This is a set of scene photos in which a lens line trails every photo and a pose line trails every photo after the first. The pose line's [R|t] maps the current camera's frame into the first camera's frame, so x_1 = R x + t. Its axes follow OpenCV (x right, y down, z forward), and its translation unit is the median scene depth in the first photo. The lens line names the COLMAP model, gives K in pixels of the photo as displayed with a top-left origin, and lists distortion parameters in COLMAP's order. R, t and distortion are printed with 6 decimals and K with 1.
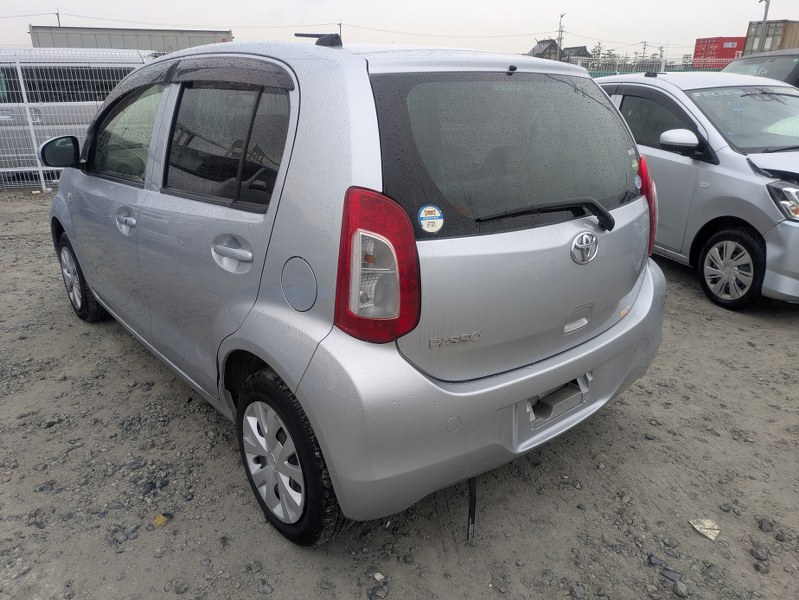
lens RADIAL K [[589.4, 0, 401.2], [0, 589.4, 303.6], [0, 0, 1]] dist [0.053346, -0.051671]
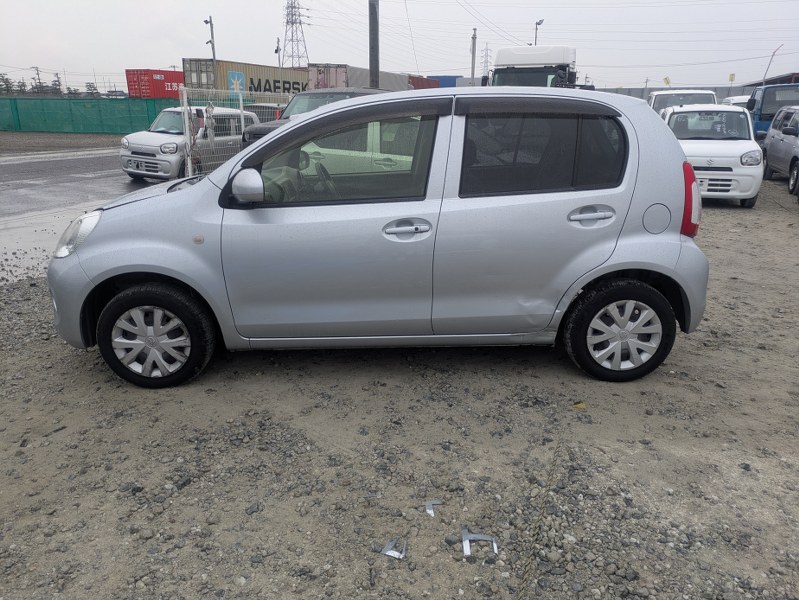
lens RADIAL K [[589.4, 0, 401.2], [0, 589.4, 303.6], [0, 0, 1]] dist [0.053346, -0.051671]
pose [[0.617004, -0.237657, 0.750217, -1.594545], [0.268437, 0.959694, 0.083244, -0.111489], [-0.739762, 0.150024, 0.655931, 0.305455]]
